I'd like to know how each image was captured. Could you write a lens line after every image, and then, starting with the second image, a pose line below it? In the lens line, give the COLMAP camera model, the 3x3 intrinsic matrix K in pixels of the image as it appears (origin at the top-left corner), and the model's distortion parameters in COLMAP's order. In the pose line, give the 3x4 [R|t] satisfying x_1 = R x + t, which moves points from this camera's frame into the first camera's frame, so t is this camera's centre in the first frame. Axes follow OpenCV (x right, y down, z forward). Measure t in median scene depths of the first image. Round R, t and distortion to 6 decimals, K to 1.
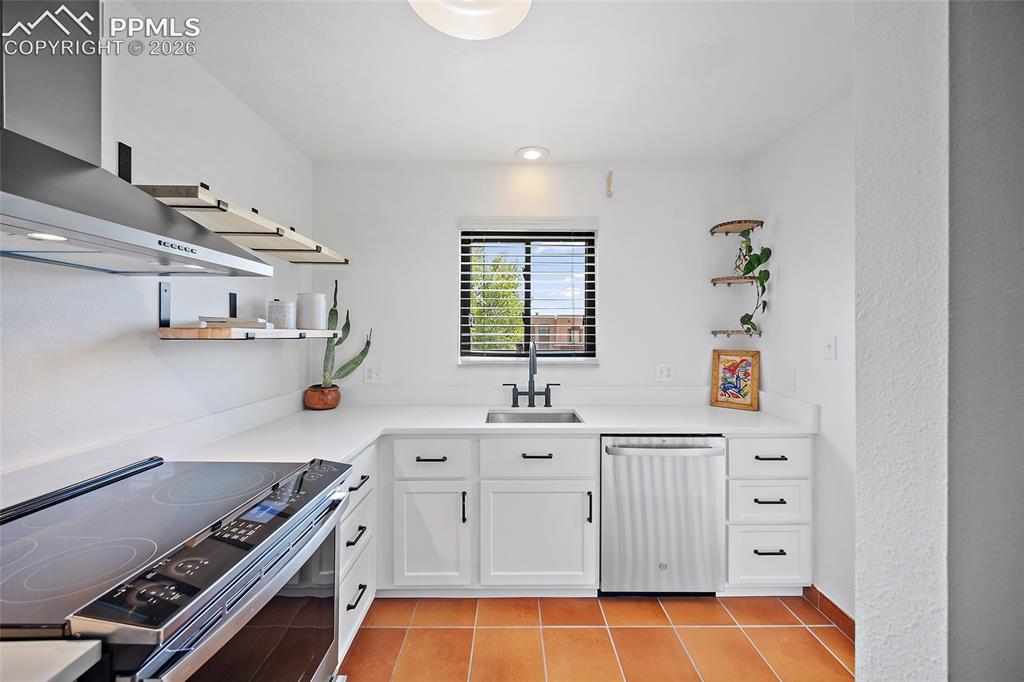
lens RADIAL K [[405.3, 0, 514.2], [0, 405.3, 336.7], [0, 0, 1]] dist [-0.010045, 0.000929]
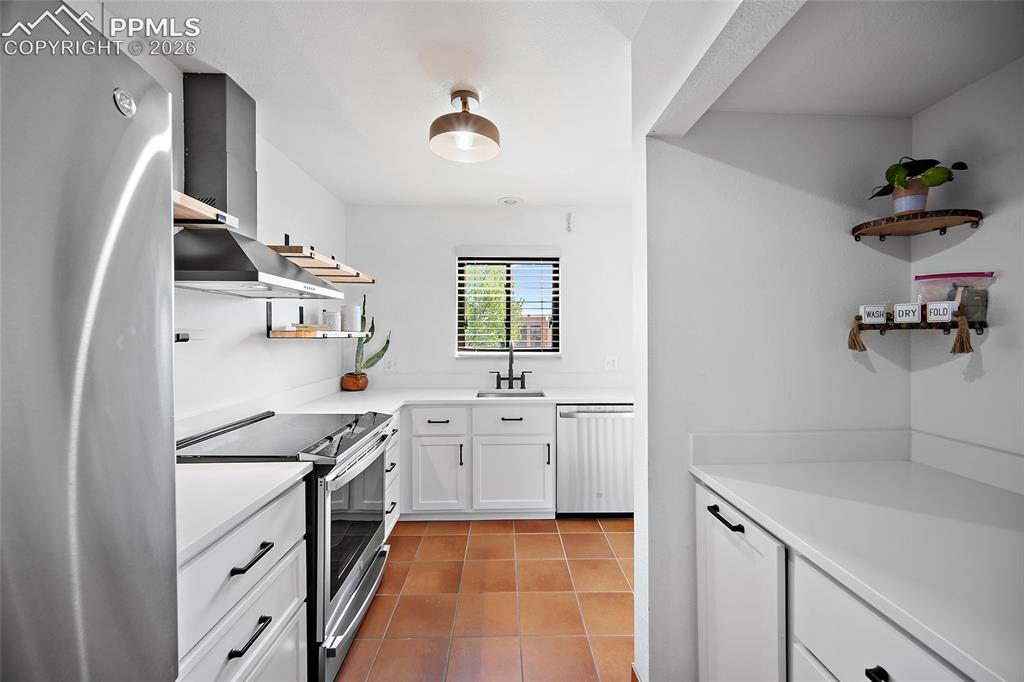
lens RADIAL K [[405.3, 0, 517.4], [0, 405.3, 340.3], [0, 0, 1]] dist [-0.010045, 0.000929]
pose [[0.999717, -0.001916, 0.023731, 0.033841], [0.001765, 0.999978, 0.006382, 0.003920], [-0.023743, -0.006338, 0.999698, -0.354799]]
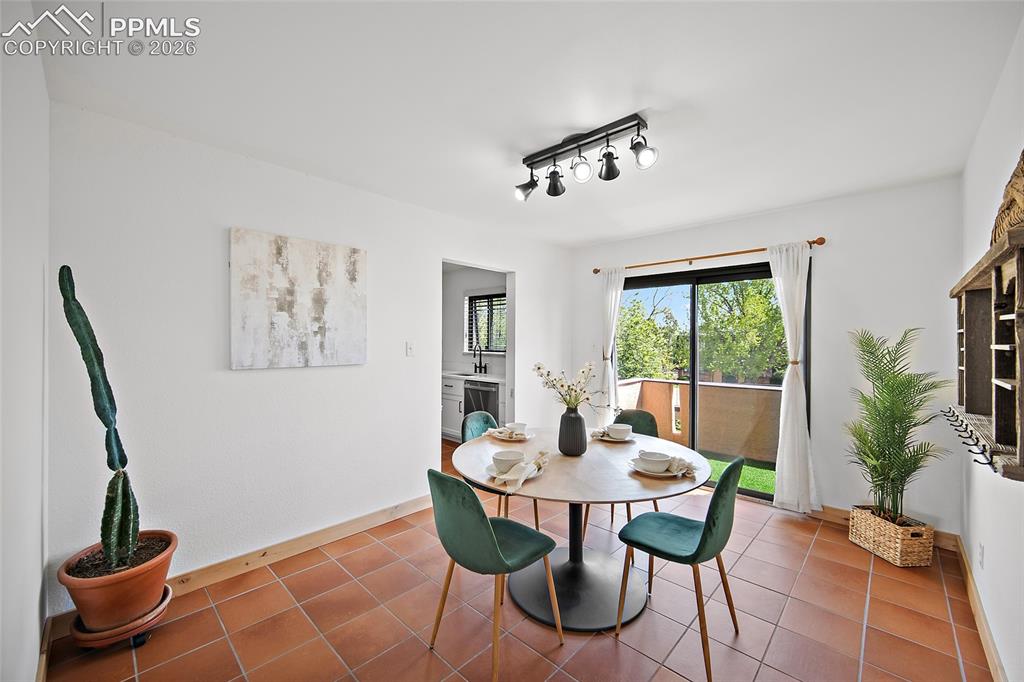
lens RADIAL K [[405.3, 0, 512.2], [0, 405.3, 339.0], [0, 0, 1]] dist [-0.010045, 0.000929]
pose [[0.709142, 0.002390, -0.705062, 1.826198], [-0.011829, 0.999894, -0.008509, -0.001835], [0.704967, 0.014374, 0.709095, -0.507951]]
